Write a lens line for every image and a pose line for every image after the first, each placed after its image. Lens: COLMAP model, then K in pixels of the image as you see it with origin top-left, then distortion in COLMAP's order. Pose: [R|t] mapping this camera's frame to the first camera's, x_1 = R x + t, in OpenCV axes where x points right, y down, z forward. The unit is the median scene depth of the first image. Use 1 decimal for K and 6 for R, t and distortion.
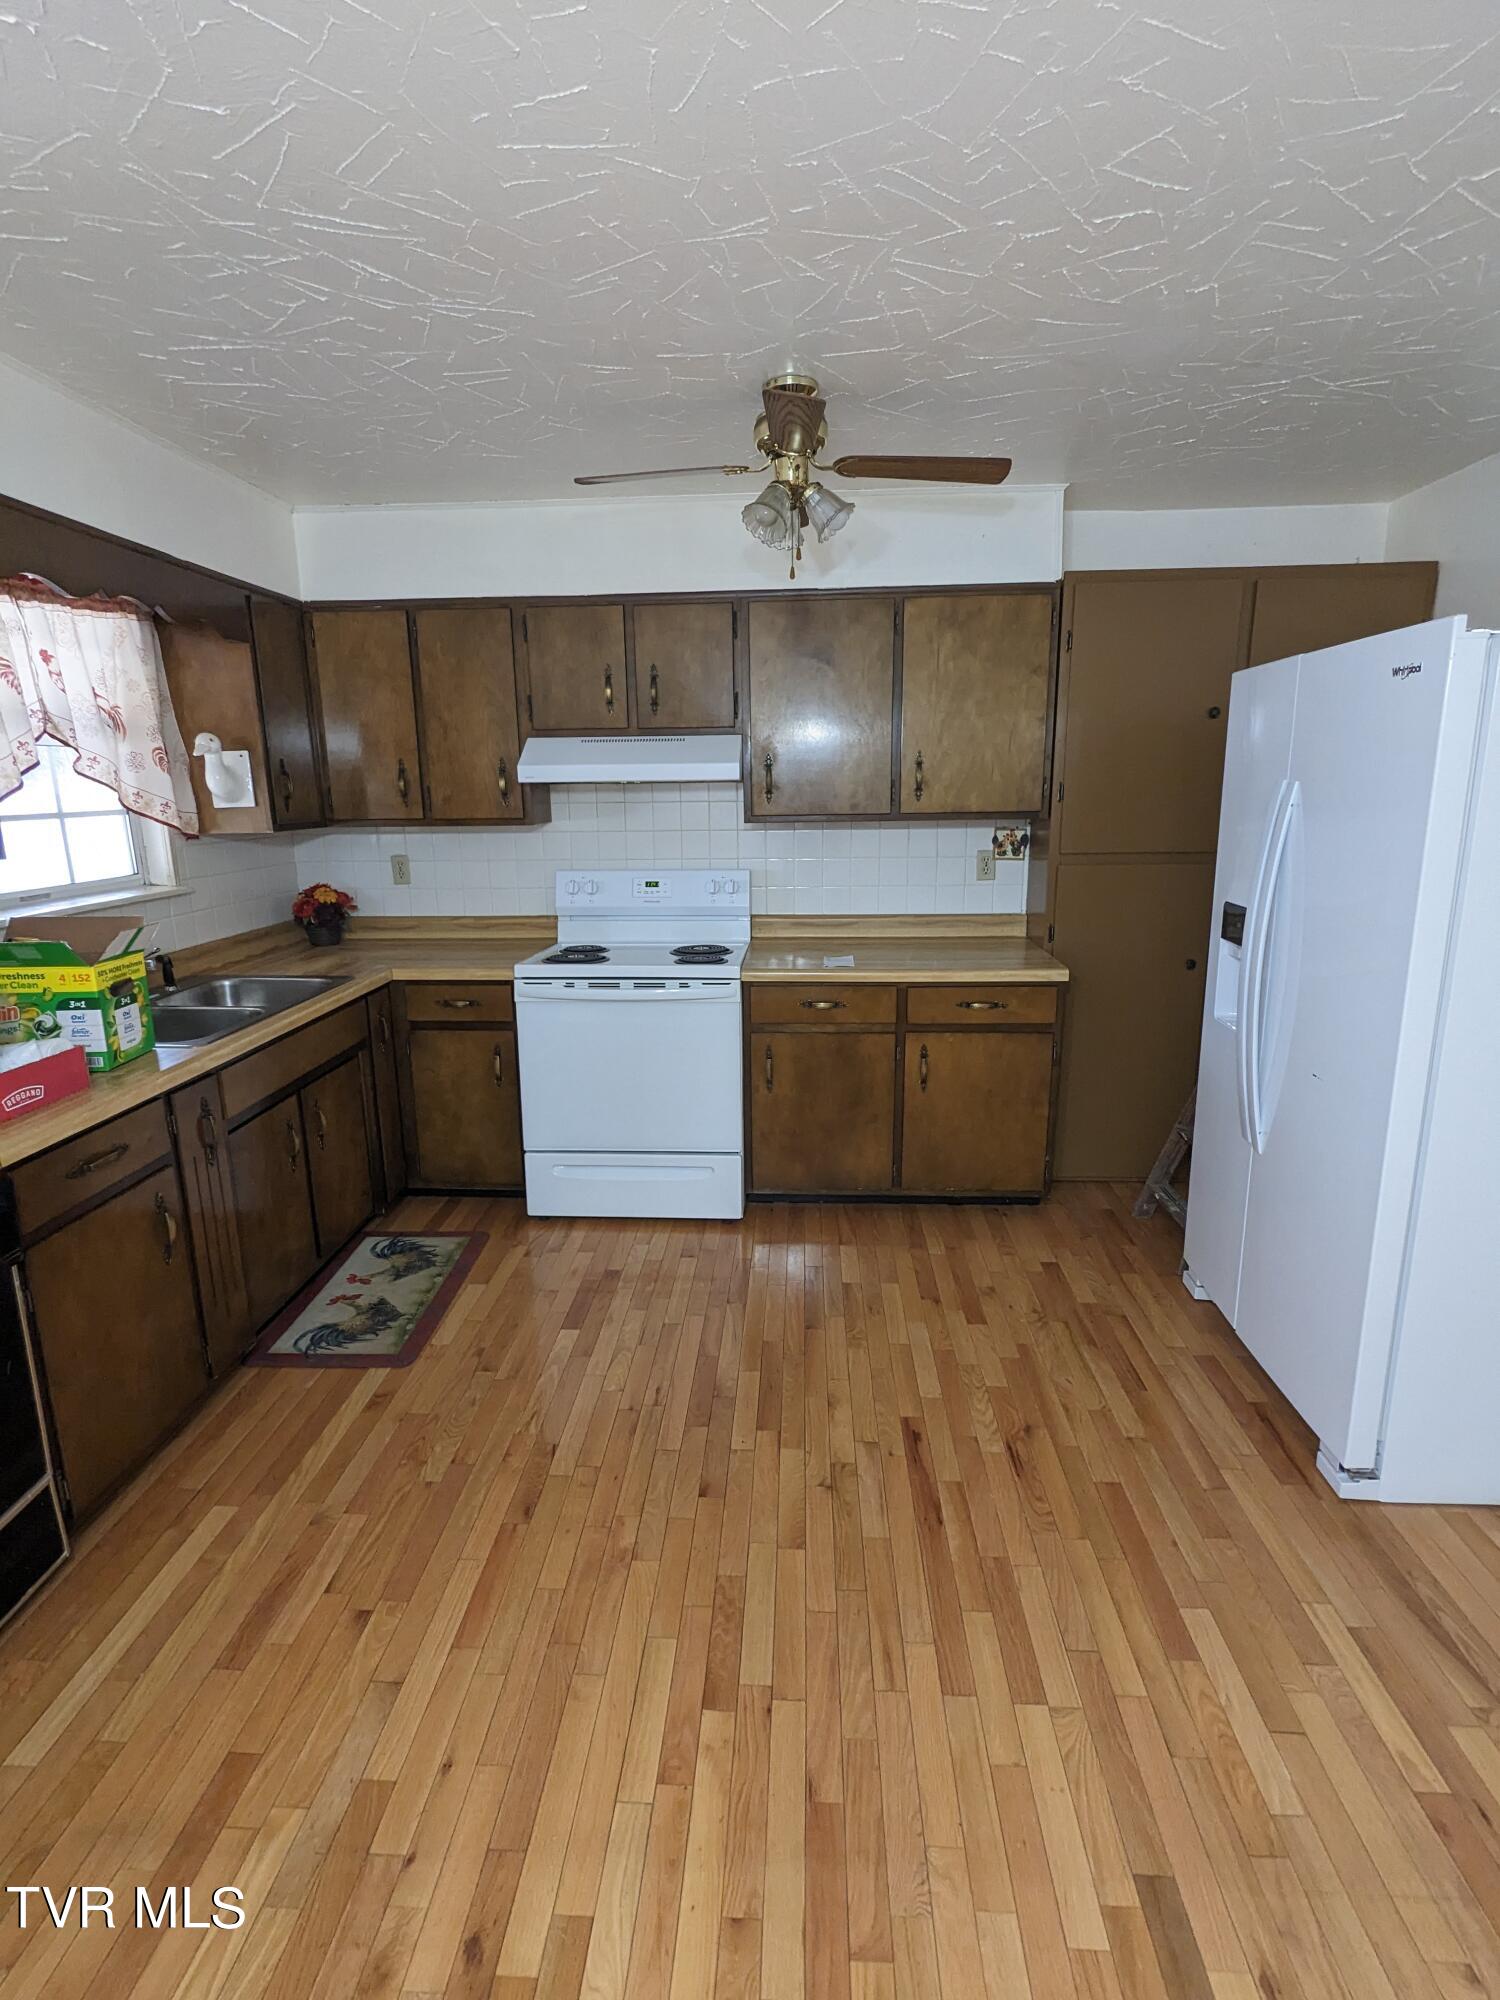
lens RADIAL K [[944.8, 0, 758.0], [0, 944.8, 996.6], [0, 0, 1]] dist [-0.004758, 0.001438]
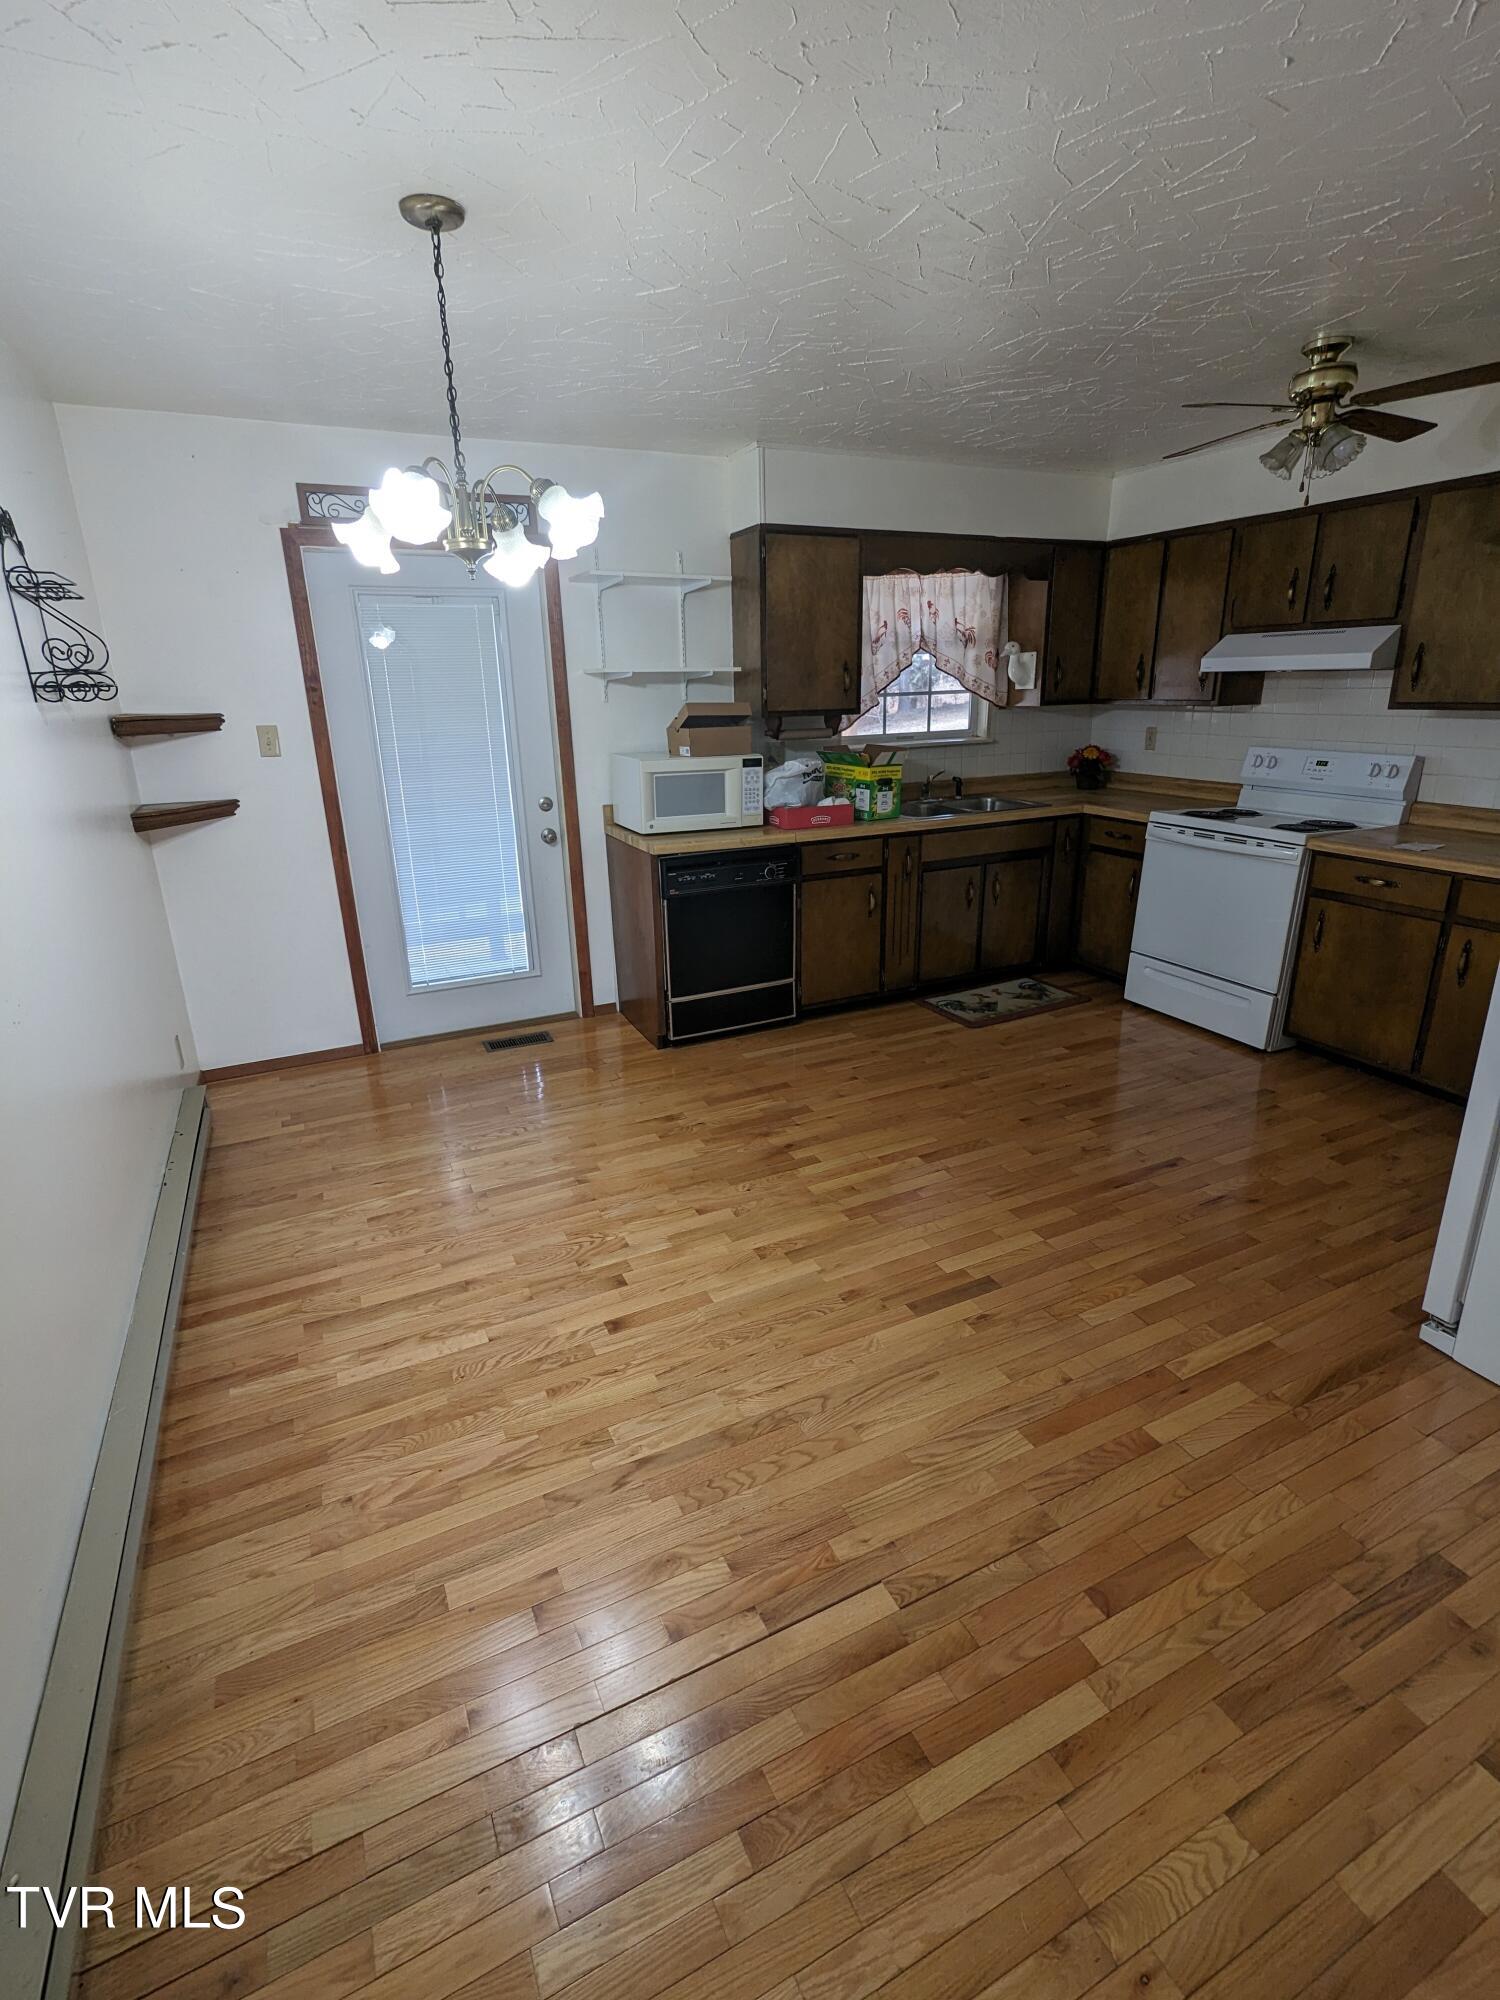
lens RADIAL K [[944.8, 0, 751.0], [0, 944.8, 995.5], [0, 0, 1]] dist [-0.004758, 0.001438]
pose [[0.478774, 0.280324, -0.831982, 0.788539], [-0.177608, 0.958986, 0.220909, 0.026634], [0.859785, 0.042001, 0.508925, -0.201297]]
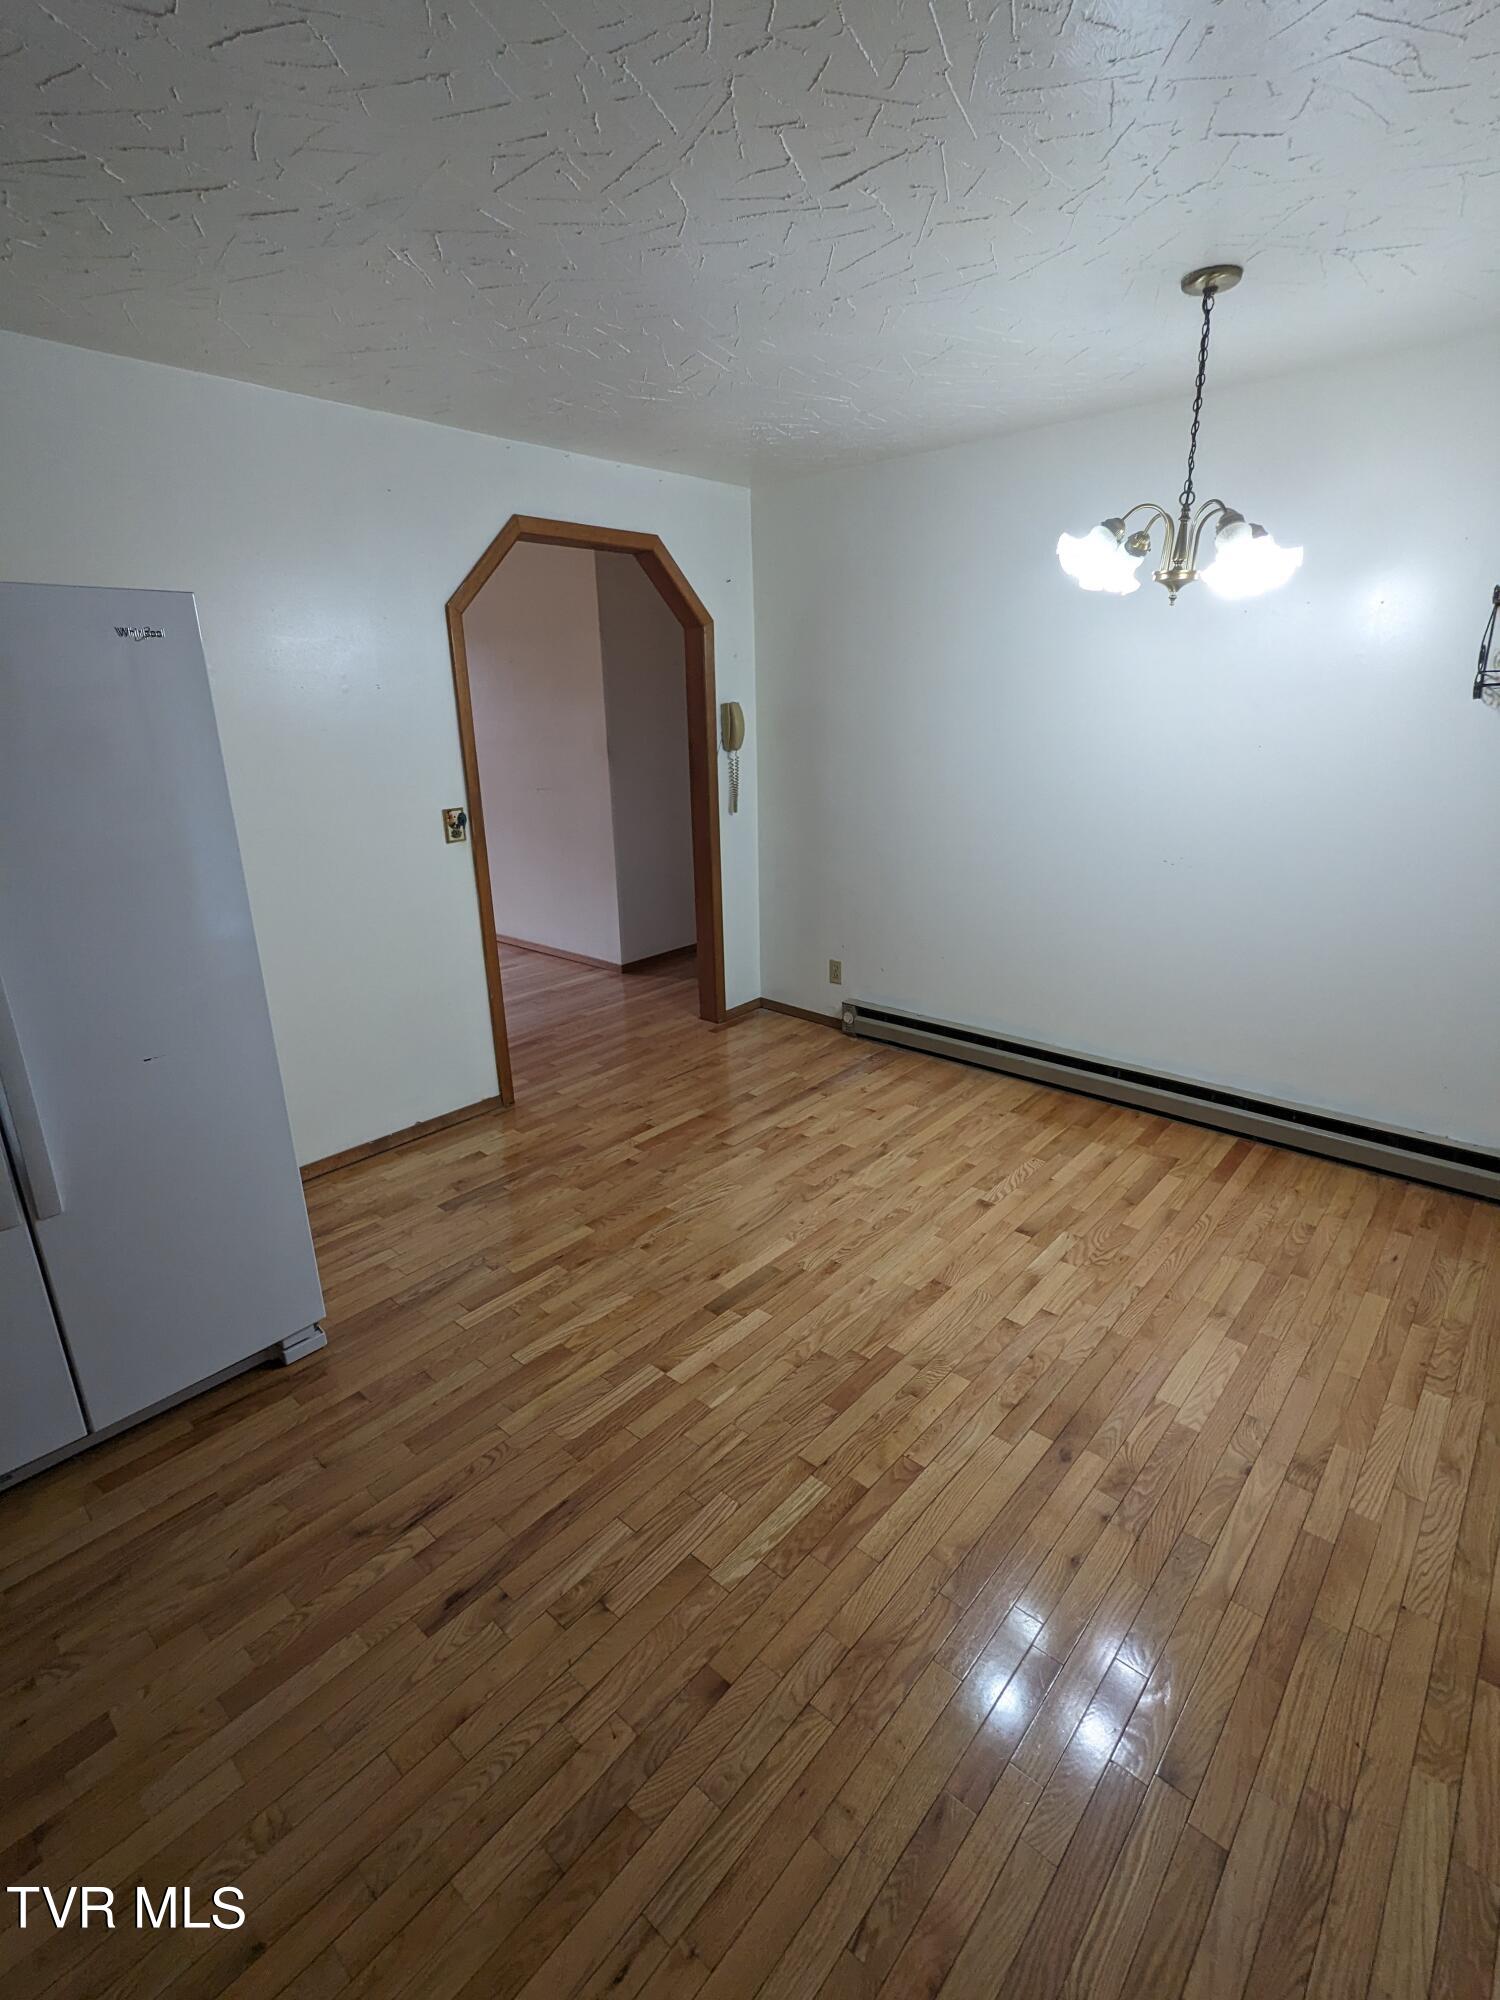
lens RADIAL K [[944.8, 0, 751.3], [0, 944.8, 999.8], [0, 0, 1]] dist [-0.004758, 0.001438]
pose [[-0.779319, -0.163677, 0.604874, -0.339084], [0.167083, 0.876061, 0.452329, -0.226058], [-0.603941, 0.453572, -0.655383, 0.940296]]
